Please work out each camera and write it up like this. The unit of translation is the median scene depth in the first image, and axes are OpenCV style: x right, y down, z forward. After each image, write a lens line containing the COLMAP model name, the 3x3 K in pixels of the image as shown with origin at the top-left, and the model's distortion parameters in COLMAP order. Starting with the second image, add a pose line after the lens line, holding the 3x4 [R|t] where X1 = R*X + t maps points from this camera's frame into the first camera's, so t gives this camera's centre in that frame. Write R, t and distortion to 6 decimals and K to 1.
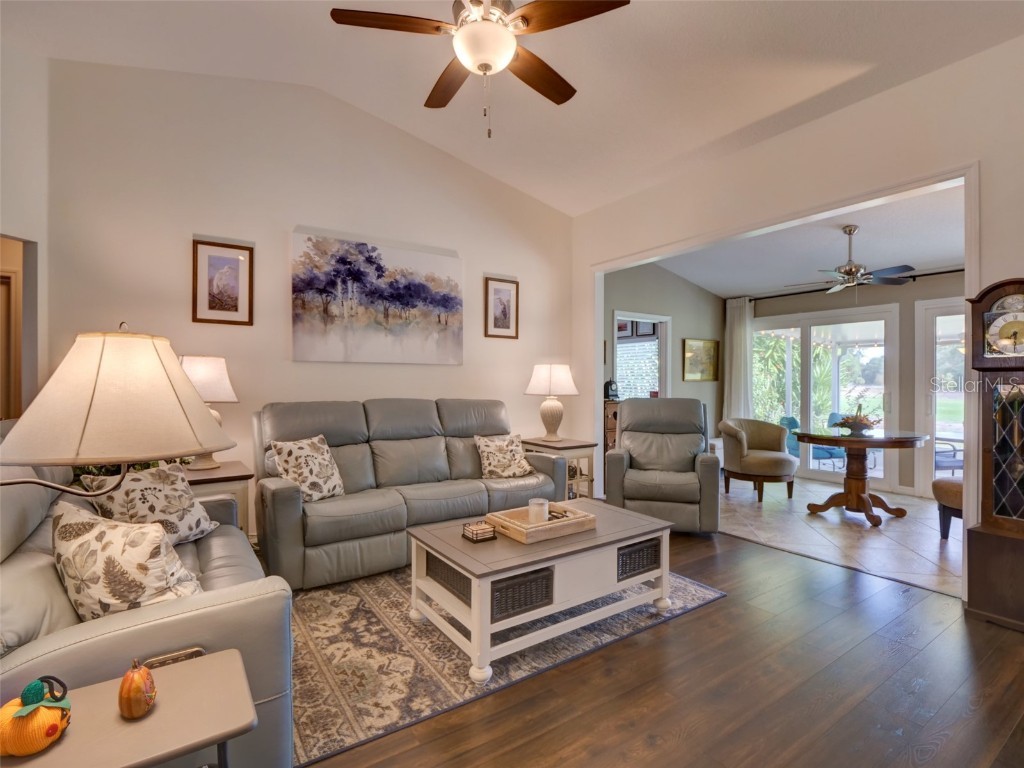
lens RADIAL K [[500.3, 0, 514.3], [0, 500.3, 384.1], [0, 0, 1]] dist [-0.001251, -0.000455]
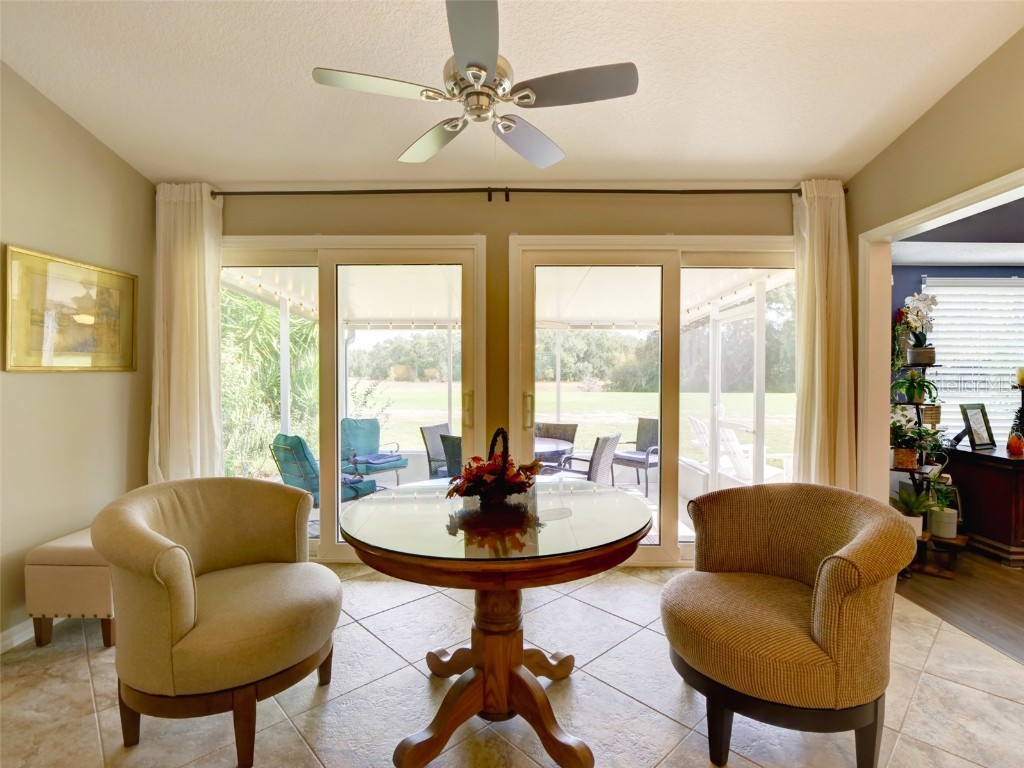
lens RADIAL K [[502.9, 0, 511.5], [0, 502.9, 383.0], [0, 0, 1]] dist [-0.010523, -0.001465]
pose [[0.575455, -0.014348, 0.817708, 0.249155], [0.003429, 0.999880, 0.015132, -0.002415], [-0.817827, -0.005903, 0.575435, 0.506930]]
